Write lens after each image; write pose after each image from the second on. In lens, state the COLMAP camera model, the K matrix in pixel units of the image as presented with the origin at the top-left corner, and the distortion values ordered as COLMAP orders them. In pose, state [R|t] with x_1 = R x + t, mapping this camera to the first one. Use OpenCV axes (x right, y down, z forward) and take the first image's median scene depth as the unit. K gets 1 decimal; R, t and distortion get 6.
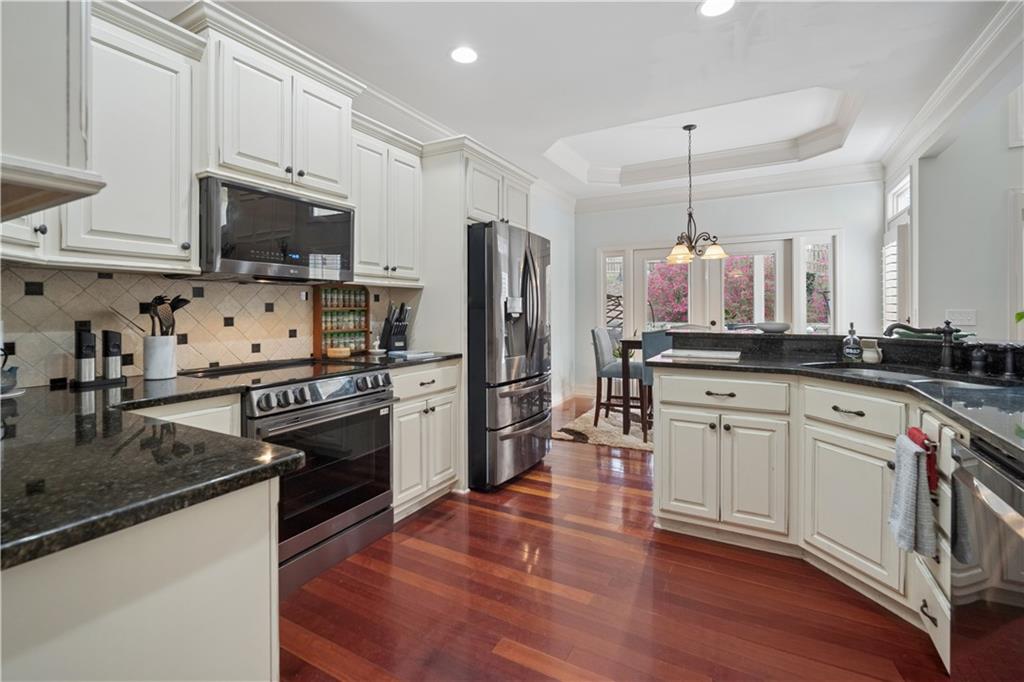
lens RADIAL K [[465.5, 0, 504.9], [0, 465.5, 310.0], [0, 0, 1]] dist [-0.003455, -0.000248]
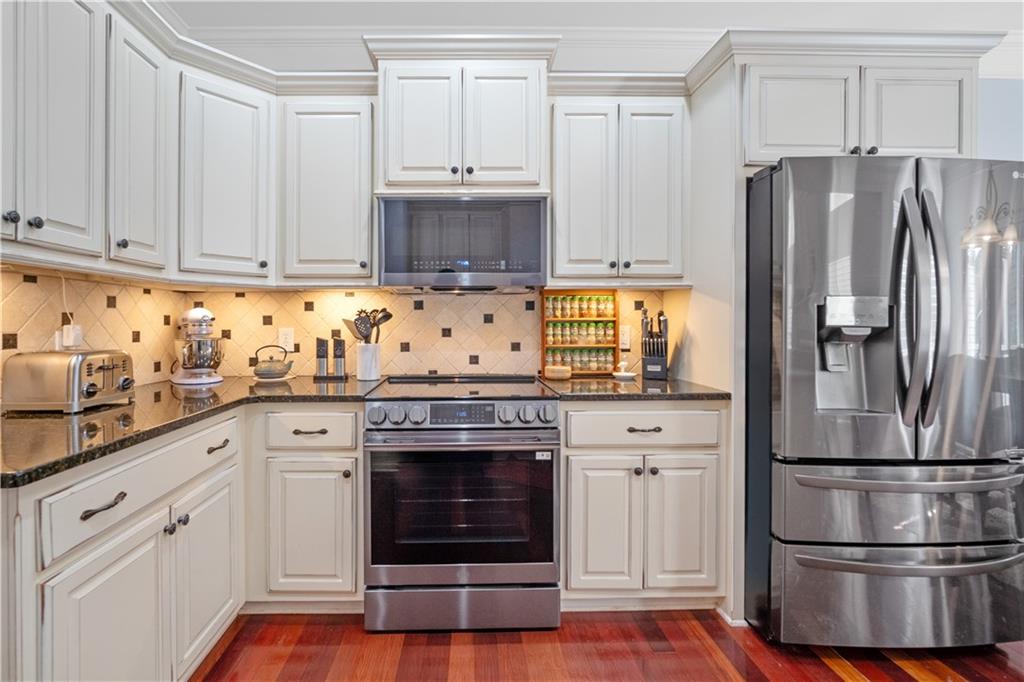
lens RADIAL K [[462.8, 0, 511.9], [0, 462.8, 324.1], [0, 0, 1]] dist [-0.012410, -0.000310]
pose [[0.505336, 0.004888, -0.862909, 0.318471], [0.000823, 0.999981, 0.006146, 0.000282], [0.862922, -0.003816, 0.505322, 0.513591]]
